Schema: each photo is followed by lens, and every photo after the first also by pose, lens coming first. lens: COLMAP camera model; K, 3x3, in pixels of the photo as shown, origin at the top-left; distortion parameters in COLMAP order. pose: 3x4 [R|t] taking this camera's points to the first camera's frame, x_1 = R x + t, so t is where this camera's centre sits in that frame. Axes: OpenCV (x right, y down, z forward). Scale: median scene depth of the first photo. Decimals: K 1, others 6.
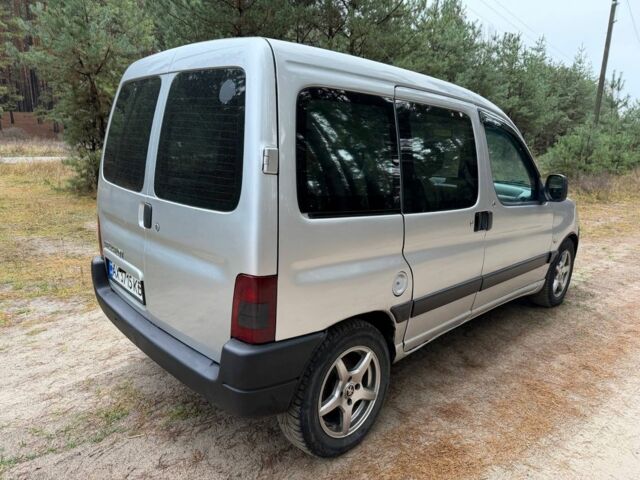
lens RADIAL K [[450.6, 0, 317.9], [0, 450.6, 241.6], [0, 0, 1]] dist [0.037396, -0.048061]
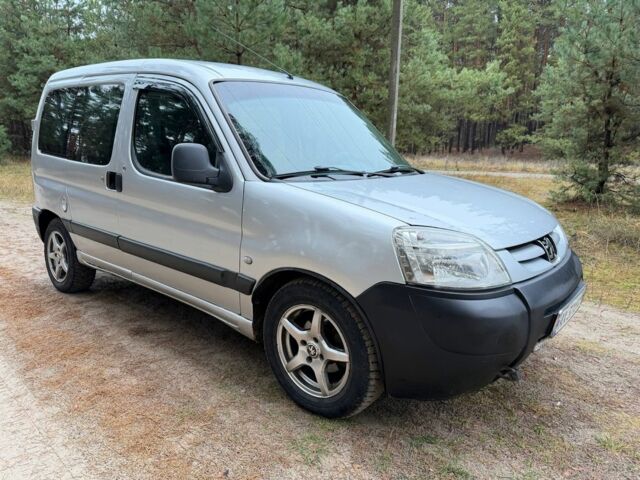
lens RADIAL K [[450.6, 0, 317.9], [0, 450.6, 241.6], [0, 0, 1]] dist [0.037396, -0.048061]
pose [[0.095219, 0.172823, -0.980340, 1.793827], [-0.239262, 0.959918, 0.145984, -0.216176], [0.966275, 0.220657, 0.132752, 1.630318]]
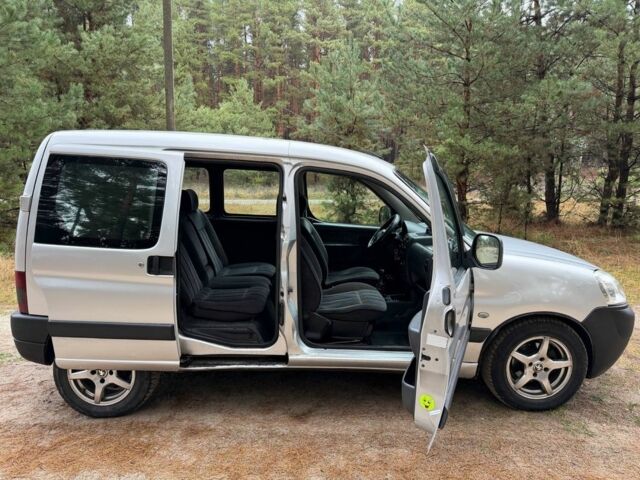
lens RADIAL K [[450.6, 0, 317.9], [0, 450.6, 241.6], [0, 0, 1]] dist [0.037396, -0.048061]
pose [[0.718688, 0.074817, -0.691296, 1.361677], [-0.139622, 0.989473, -0.038068, -0.091040], [0.681170, 0.123879, 0.721569, 0.386152]]
